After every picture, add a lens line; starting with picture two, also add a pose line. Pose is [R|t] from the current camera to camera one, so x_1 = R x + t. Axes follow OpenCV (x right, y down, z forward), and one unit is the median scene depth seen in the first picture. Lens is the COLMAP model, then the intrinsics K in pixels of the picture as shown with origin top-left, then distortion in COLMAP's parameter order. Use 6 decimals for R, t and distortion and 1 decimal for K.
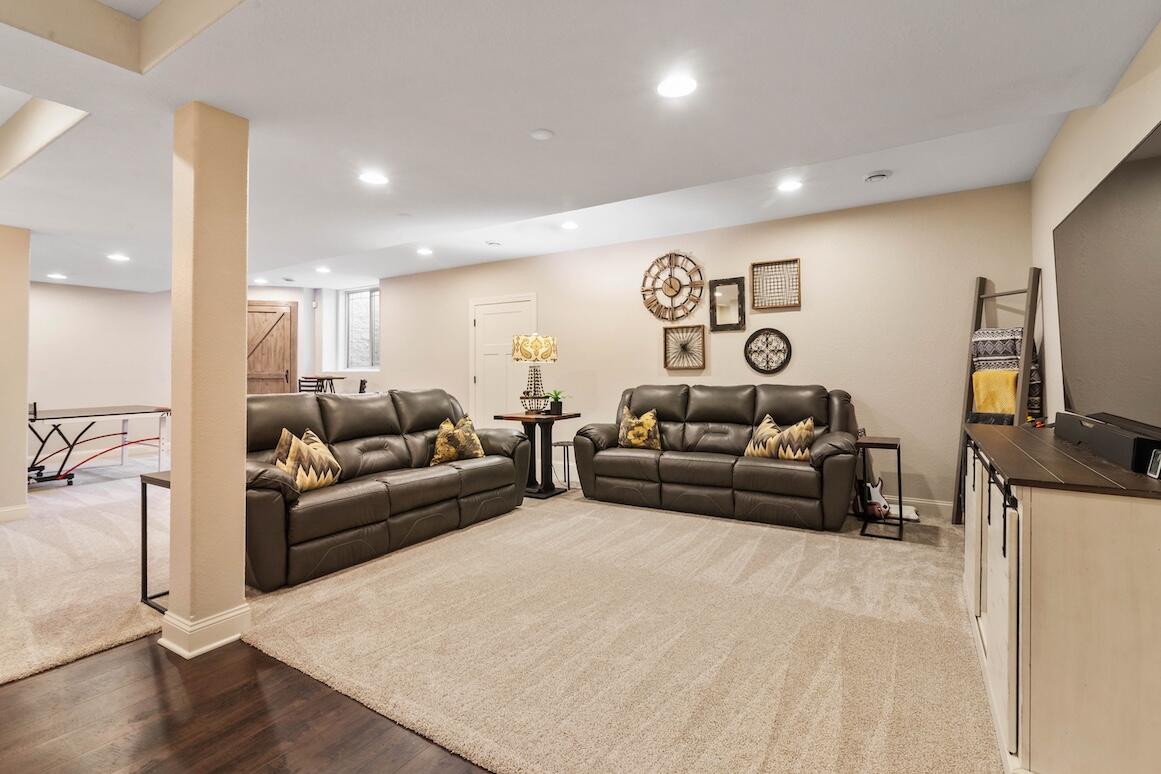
lens RADIAL K [[537.4, 0, 583.9], [0, 537.4, 367.5], [0, 0, 1]] dist [0.001653, 0.000075]
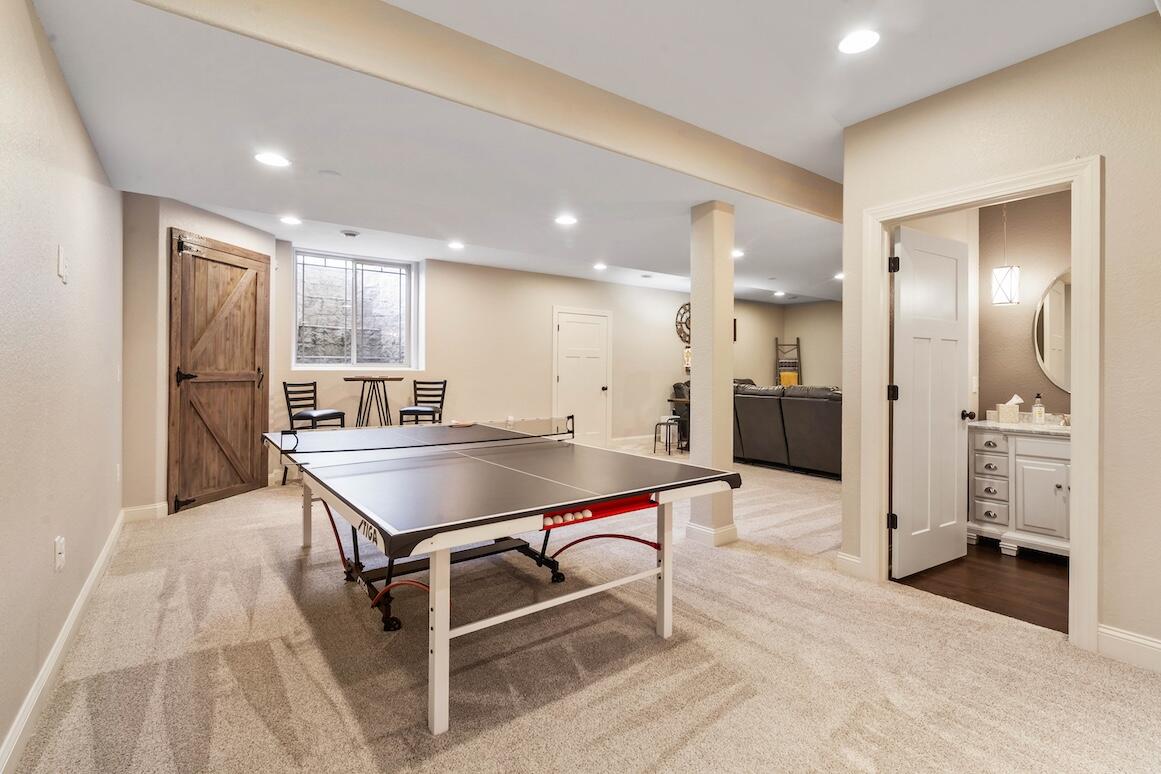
lens RADIAL K [[537.4, 0, 583.9], [0, 537.4, 367.5], [0, 0, 1]] dist [0.001653, 0.000075]
pose [[0.359591, 0.009115, 0.933066, -1.686859], [-0.013677, 0.999896, -0.004497, 0.004932], [-0.933010, -0.011145, 0.359678, 0.754464]]
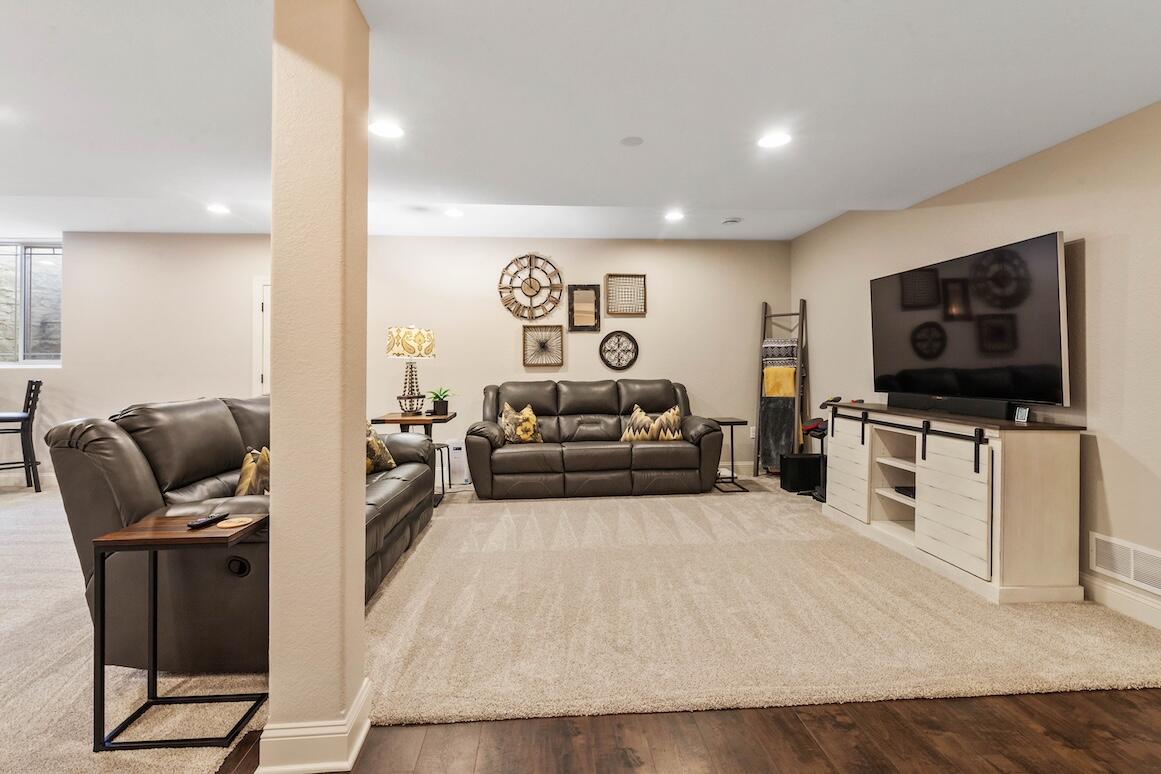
lens RADIAL K [[537.4, 0, 583.9], [0, 537.4, 367.5], [0, 0, 1]] dist [0.001653, 0.000075]
pose [[0.805947, 0.000698, 0.591987, -0.400850], [-0.003666, 0.999986, 0.003812, 0.001849], [-0.591976, -0.005242, 0.805938, 0.107470]]
